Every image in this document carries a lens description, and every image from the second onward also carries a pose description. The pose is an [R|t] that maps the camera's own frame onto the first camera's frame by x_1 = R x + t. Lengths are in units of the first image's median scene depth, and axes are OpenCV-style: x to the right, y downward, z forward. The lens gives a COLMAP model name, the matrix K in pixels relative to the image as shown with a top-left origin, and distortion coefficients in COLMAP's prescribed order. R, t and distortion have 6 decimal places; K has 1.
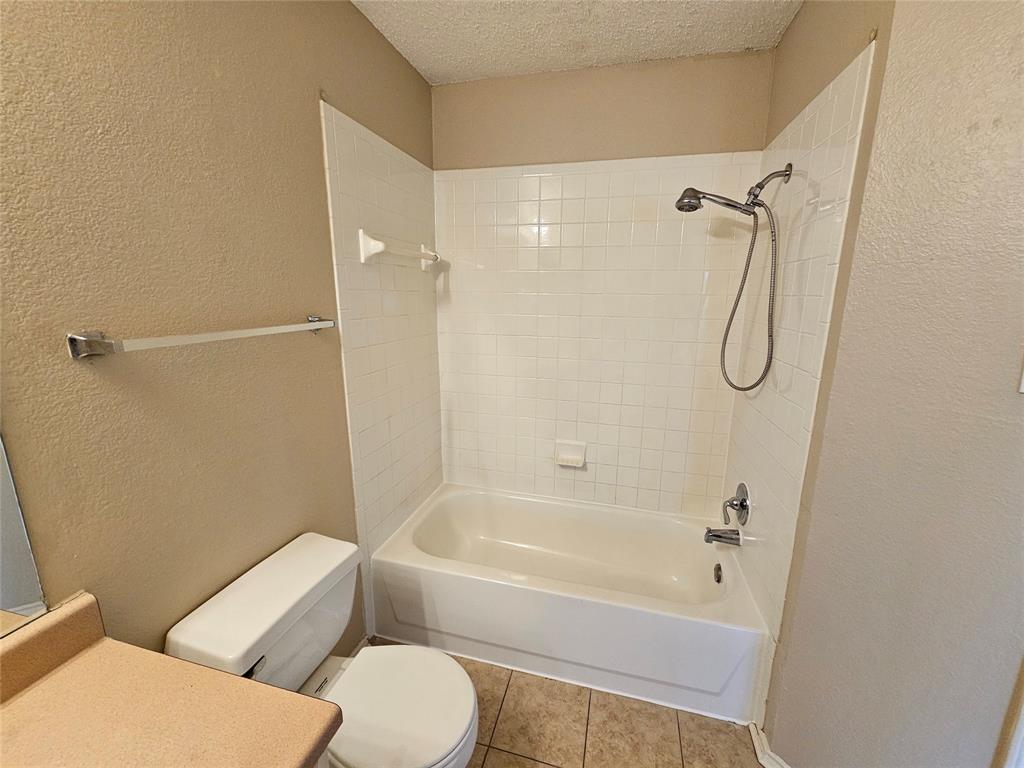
lens RADIAL K [[418.8, 0, 518.5], [0, 418.8, 383.0], [0, 0, 1]] dist [0.001760, 0.000134]
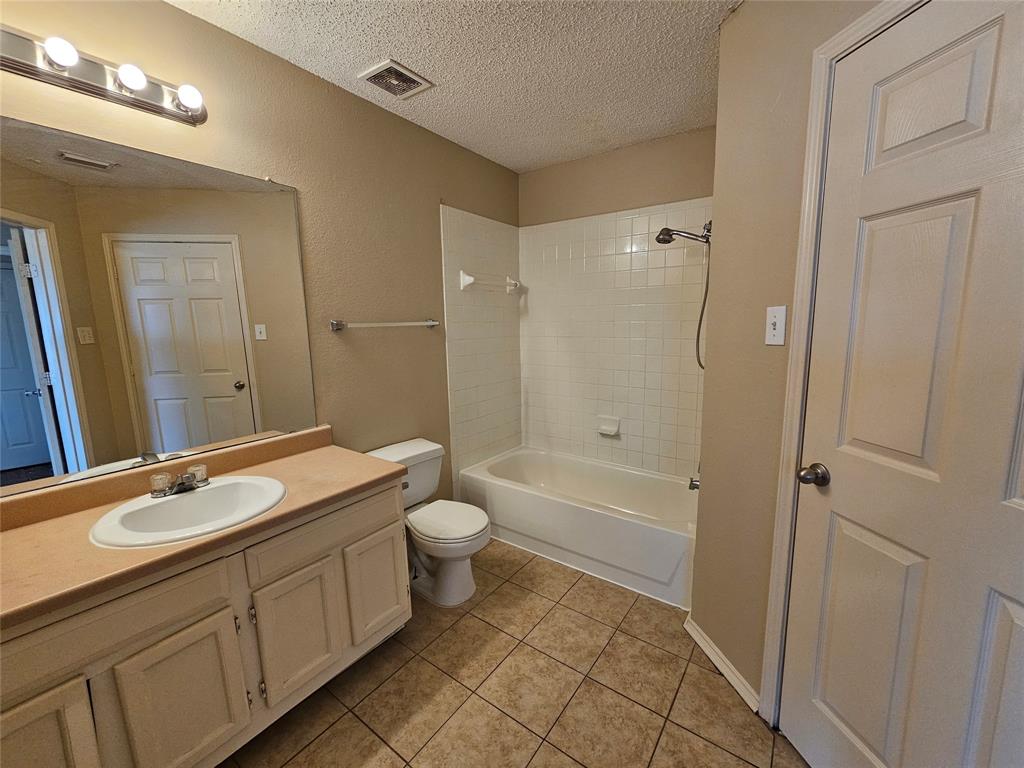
lens RADIAL K [[418.8, 0, 518.5], [0, 418.8, 383.0], [0, 0, 1]] dist [0.001760, 0.000134]
pose [[0.934113, 0.030736, -0.355651, 0.435257], [-0.053229, 0.997141, -0.053631, 0.160734], [0.352986, 0.069028, 0.933079, -0.453702]]
